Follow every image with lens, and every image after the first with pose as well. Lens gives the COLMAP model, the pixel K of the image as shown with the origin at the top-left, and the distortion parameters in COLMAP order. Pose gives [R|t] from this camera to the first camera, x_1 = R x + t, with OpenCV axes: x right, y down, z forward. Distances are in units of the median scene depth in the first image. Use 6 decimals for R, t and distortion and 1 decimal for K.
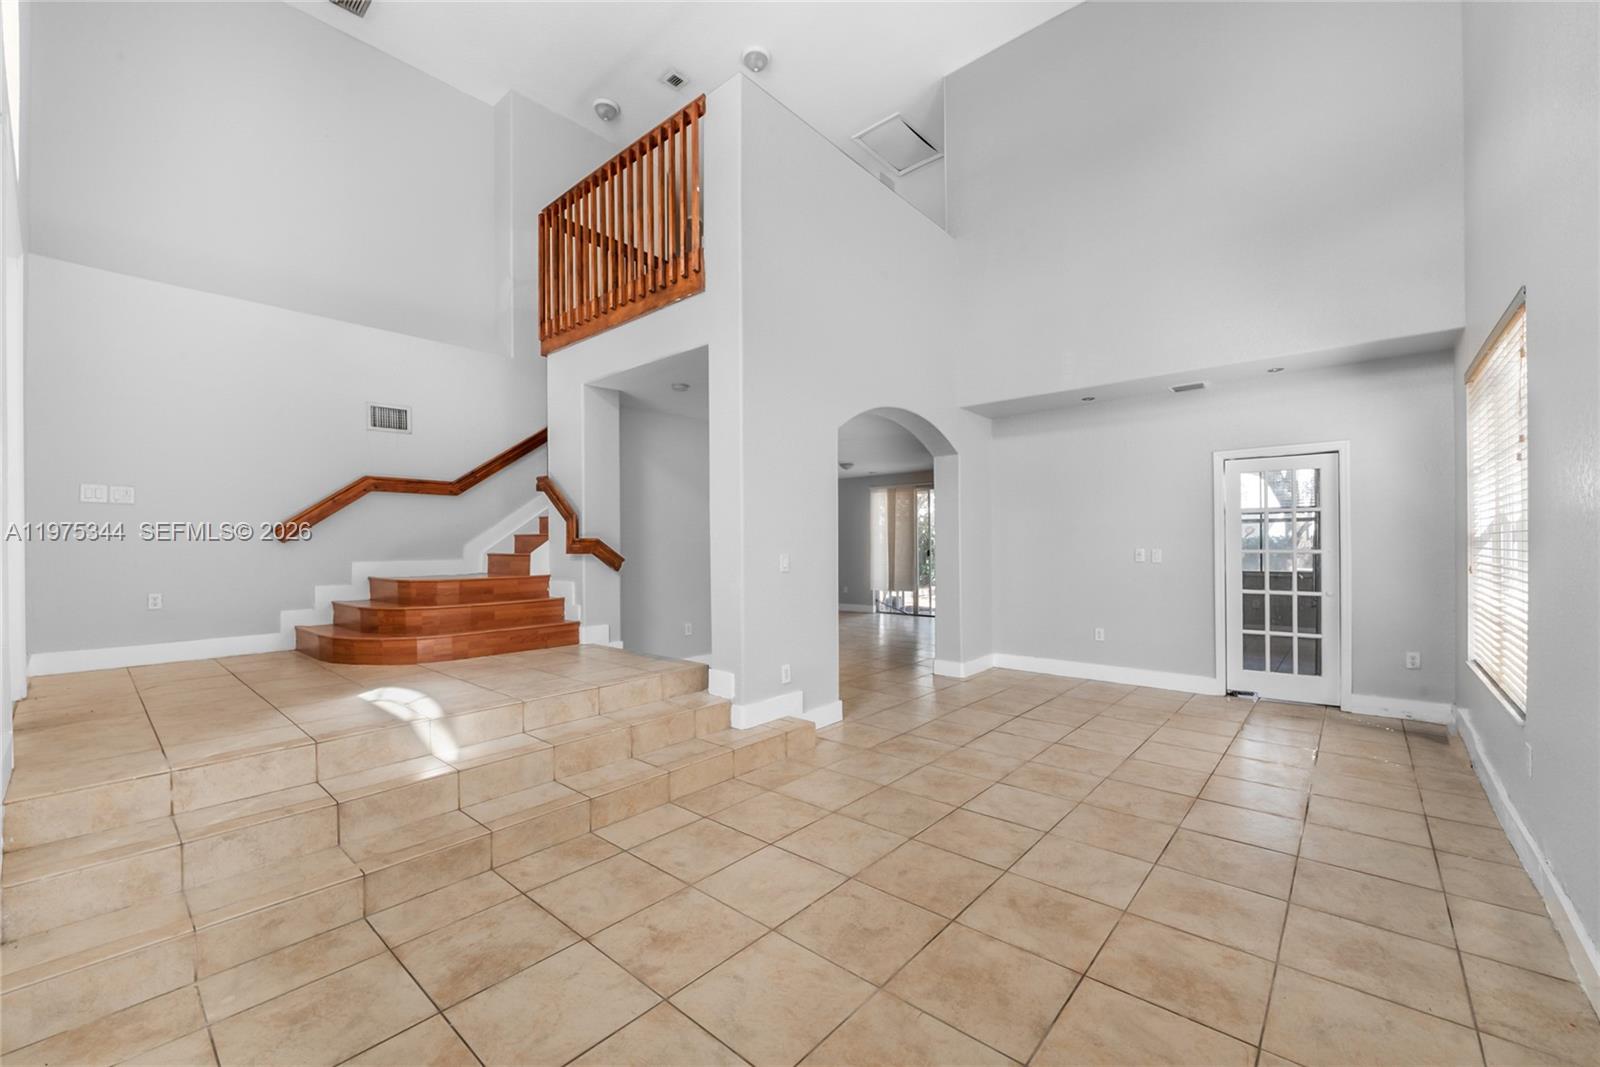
lens RADIAL K [[642.0, 0, 801.9], [0, 642.0, 539.9], [0, 0, 1]] dist [-0.001653, -0.000074]
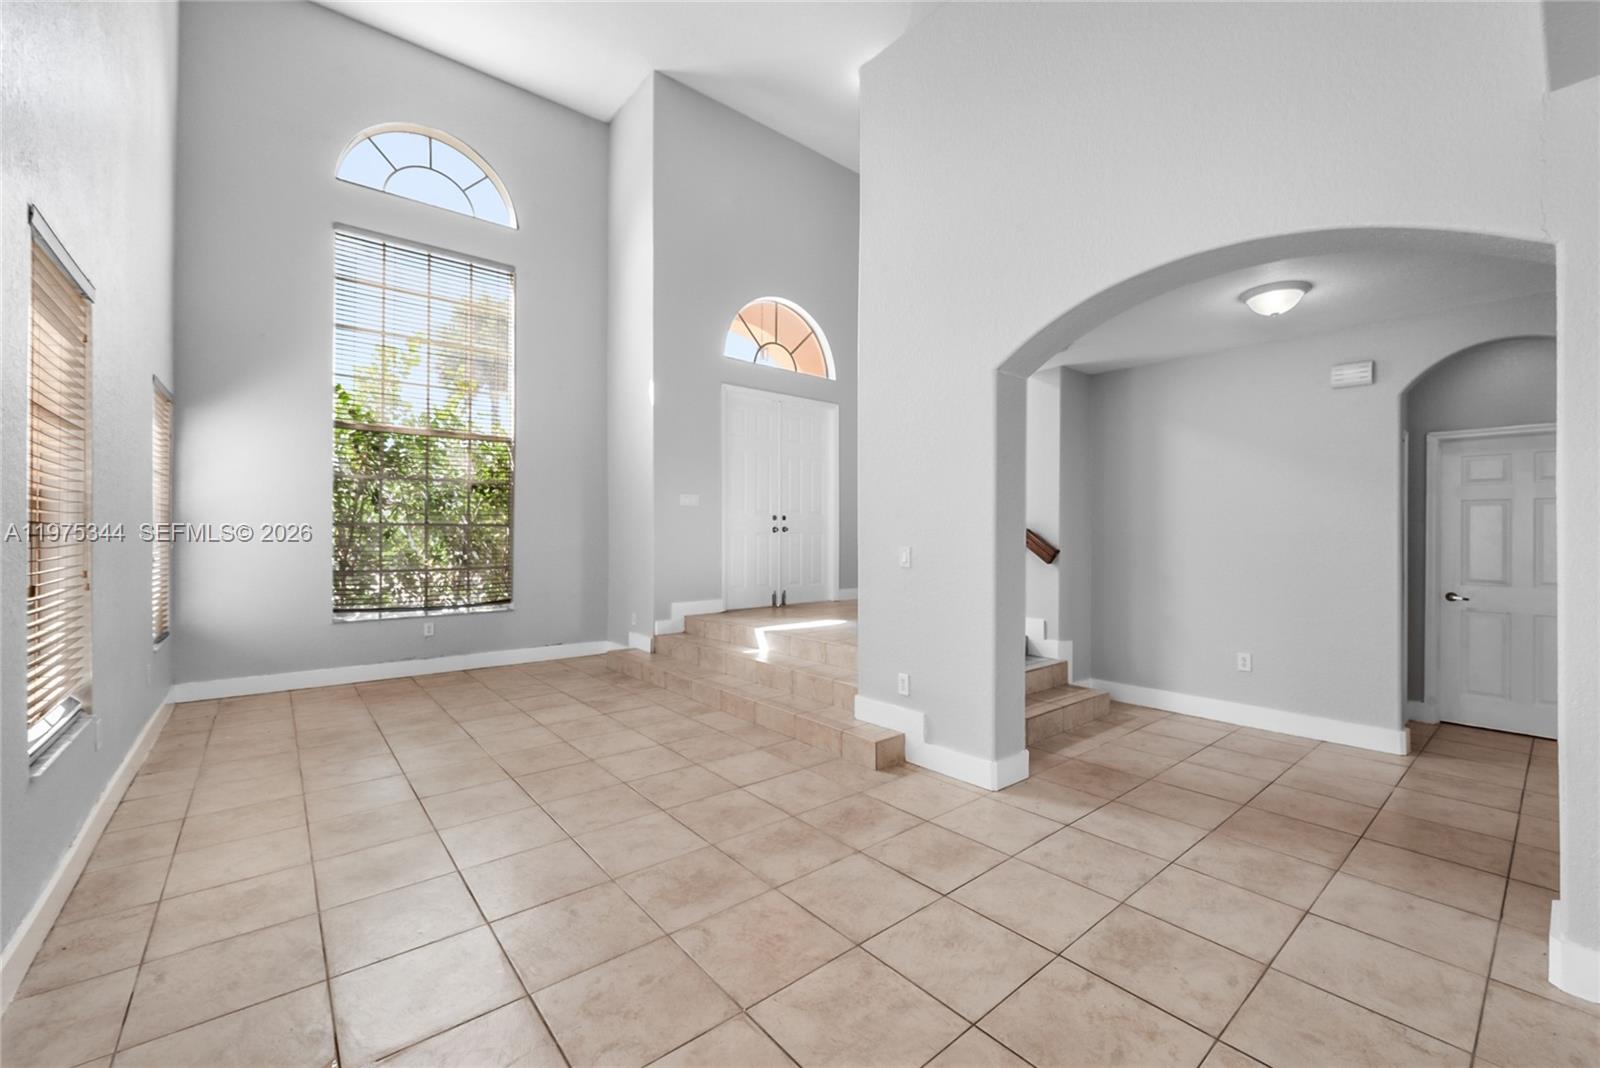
lens RADIAL K [[642.0, 0, 802.8], [0, 642.0, 536.1], [0, 0, 1]] dist [-0.001653, -0.000074]
pose [[-0.159006, 0.006607, -0.987256, 1.101357], [0.005527, 0.999968, 0.005802, 0.003472], [0.987262, -0.004534, -0.159037, 1.297777]]
